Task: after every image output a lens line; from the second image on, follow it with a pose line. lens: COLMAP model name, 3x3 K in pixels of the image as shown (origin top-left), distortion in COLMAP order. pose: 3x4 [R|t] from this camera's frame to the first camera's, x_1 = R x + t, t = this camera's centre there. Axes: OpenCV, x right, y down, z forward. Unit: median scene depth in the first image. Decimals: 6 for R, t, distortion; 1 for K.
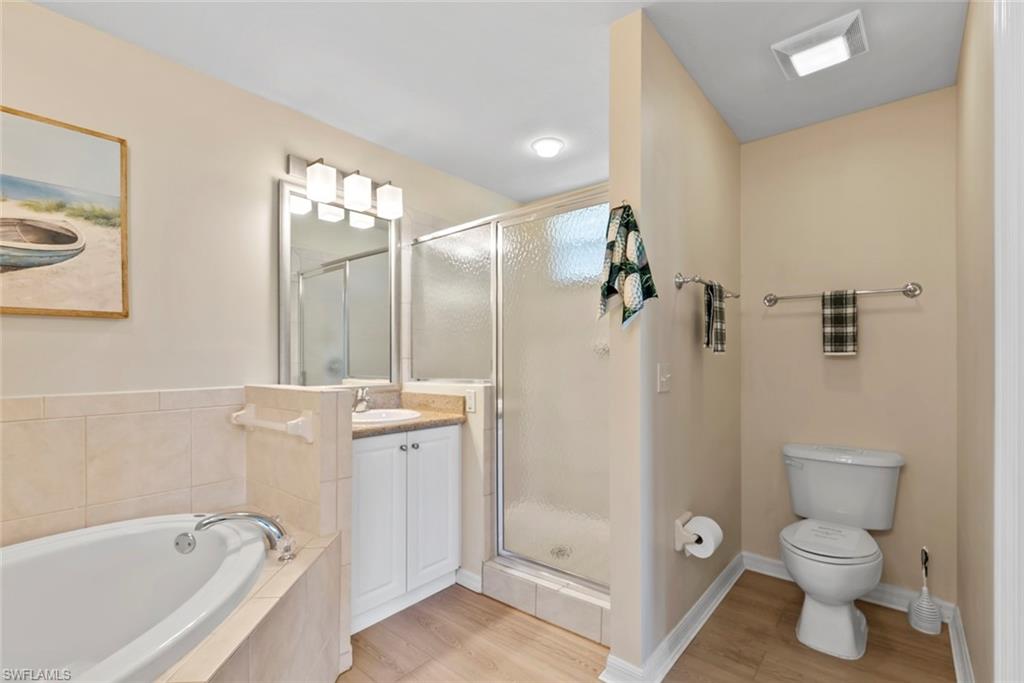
lens RADIAL K [[464.2, 0, 508.4], [0, 464.2, 359.2], [0, 0, 1]] dist [-0.000650, 0.000082]
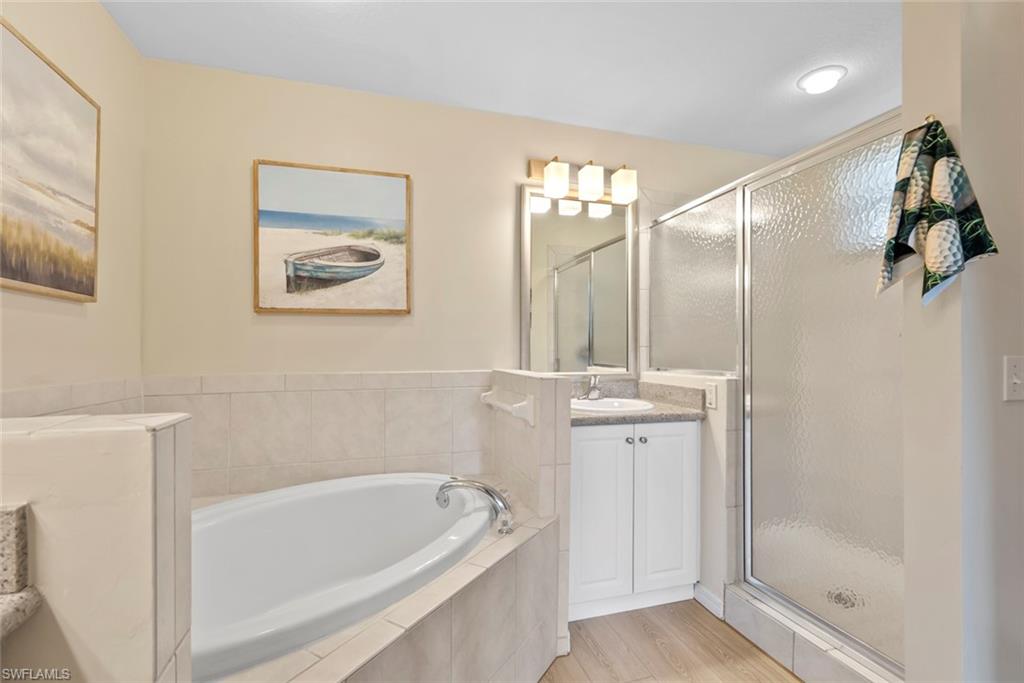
lens RADIAL K [[453.7, 0, 512.8], [0, 453.7, 344.6], [0, 0, 1]] dist [0.001232, 0.000353]
pose [[0.841428, 0.001152, -0.540368, 0.079384], [-0.004933, 0.999972, -0.005549, 0.000617], [0.540347, 0.007335, 0.841410, 0.090458]]
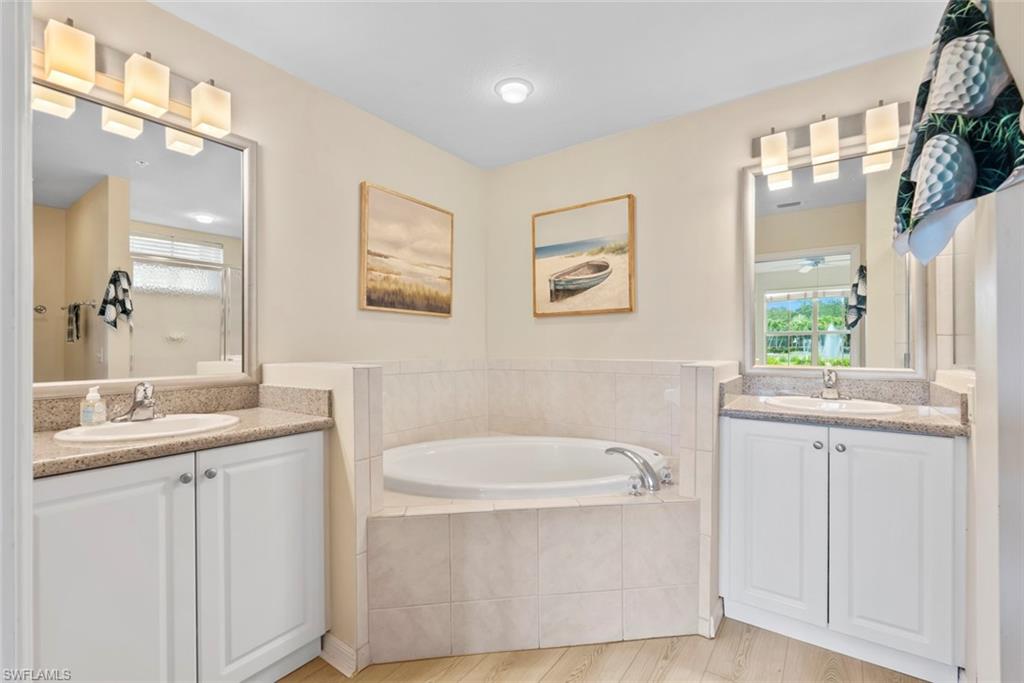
lens RADIAL K [[450.0, 0, 517.1], [0, 450.0, 346.8], [0, 0, 1]] dist [-0.001545, -0.000039]
pose [[0.087631, 0.007349, -0.996126, 0.531794], [0.000810, 0.999972, 0.007448, 0.014249], [0.996153, -0.001460, 0.087622, 0.432423]]
